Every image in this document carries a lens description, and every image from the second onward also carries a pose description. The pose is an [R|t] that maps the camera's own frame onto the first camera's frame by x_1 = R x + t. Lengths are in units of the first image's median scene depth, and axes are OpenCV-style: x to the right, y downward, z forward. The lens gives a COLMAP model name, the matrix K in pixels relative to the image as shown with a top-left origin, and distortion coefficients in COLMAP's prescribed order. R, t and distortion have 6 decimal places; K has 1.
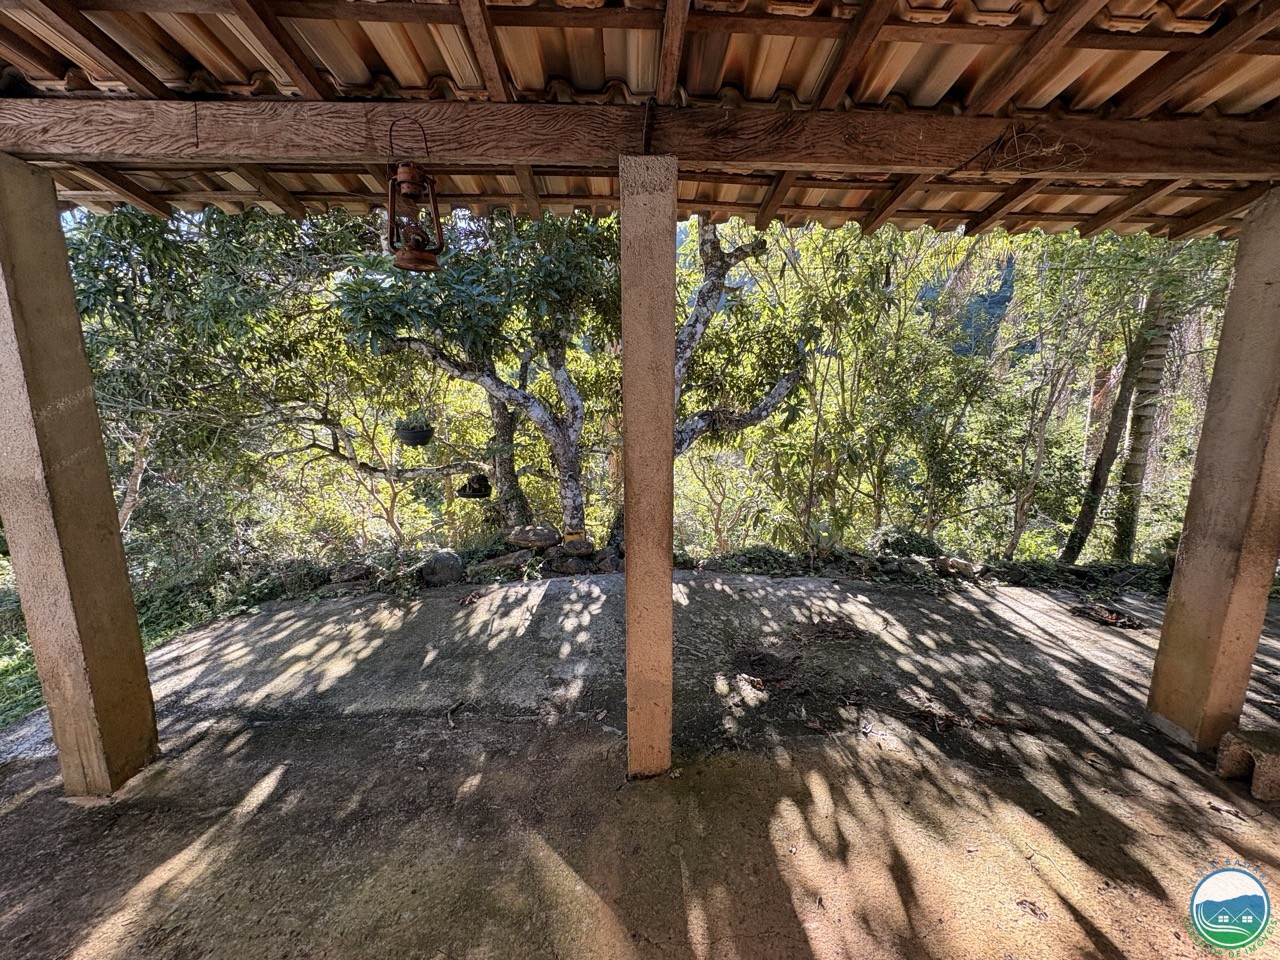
lens RADIAL K [[508.3, 0, 638.9], [0, 508.3, 479.0], [0, 0, 1]] dist [-0.001266, 0.000018]
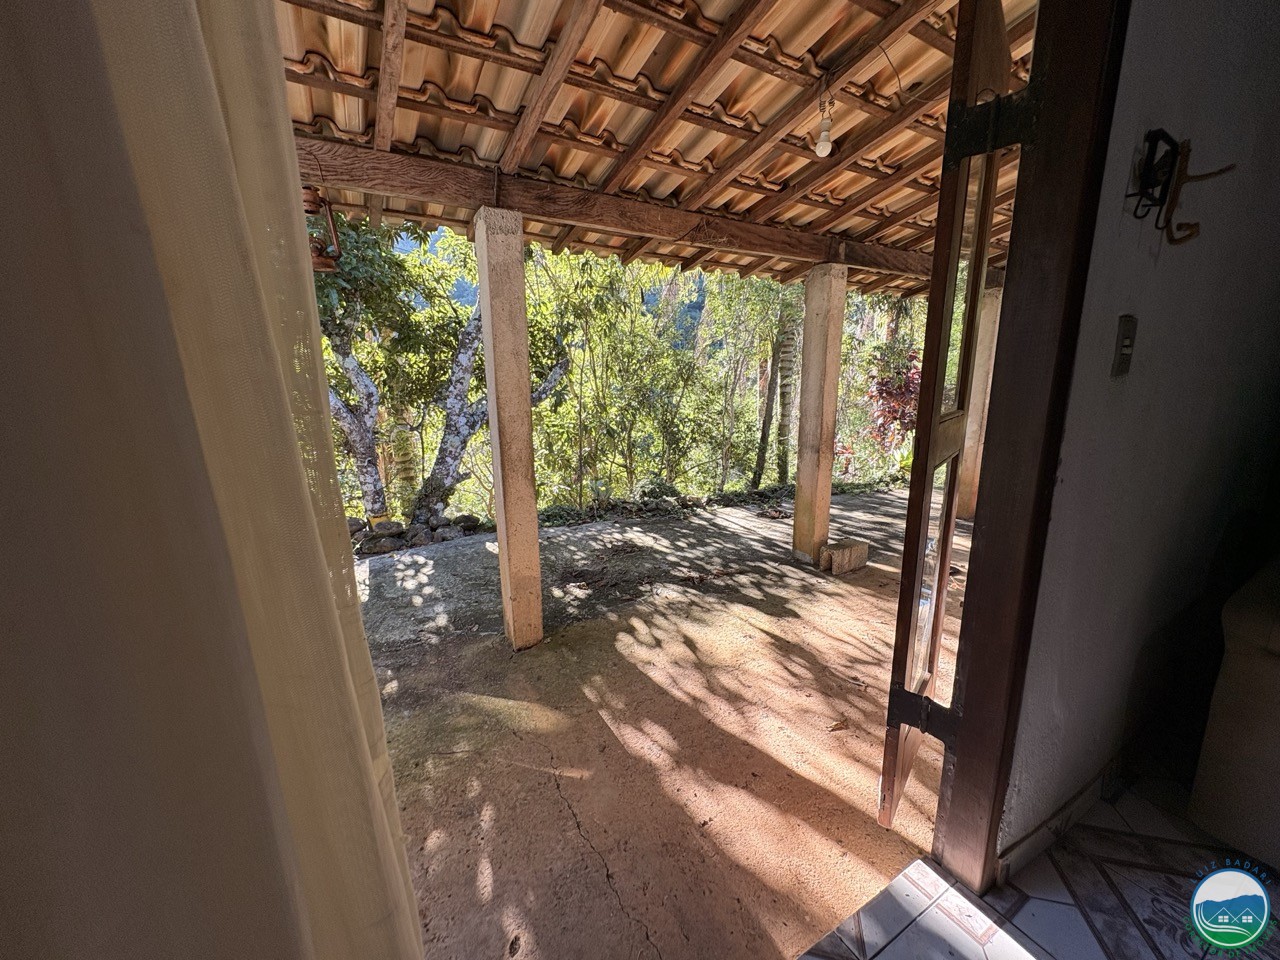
lens RADIAL K [[508.3, 0, 638.9], [0, 508.3, 479.0], [0, 0, 1]] dist [-0.001266, 0.000018]
pose [[0.882024, -0.100983, 0.460257, -0.191736], [0.094260, 0.994836, 0.037635, 0.062006], [-0.461680, 0.010189, 0.886988, -0.238349]]
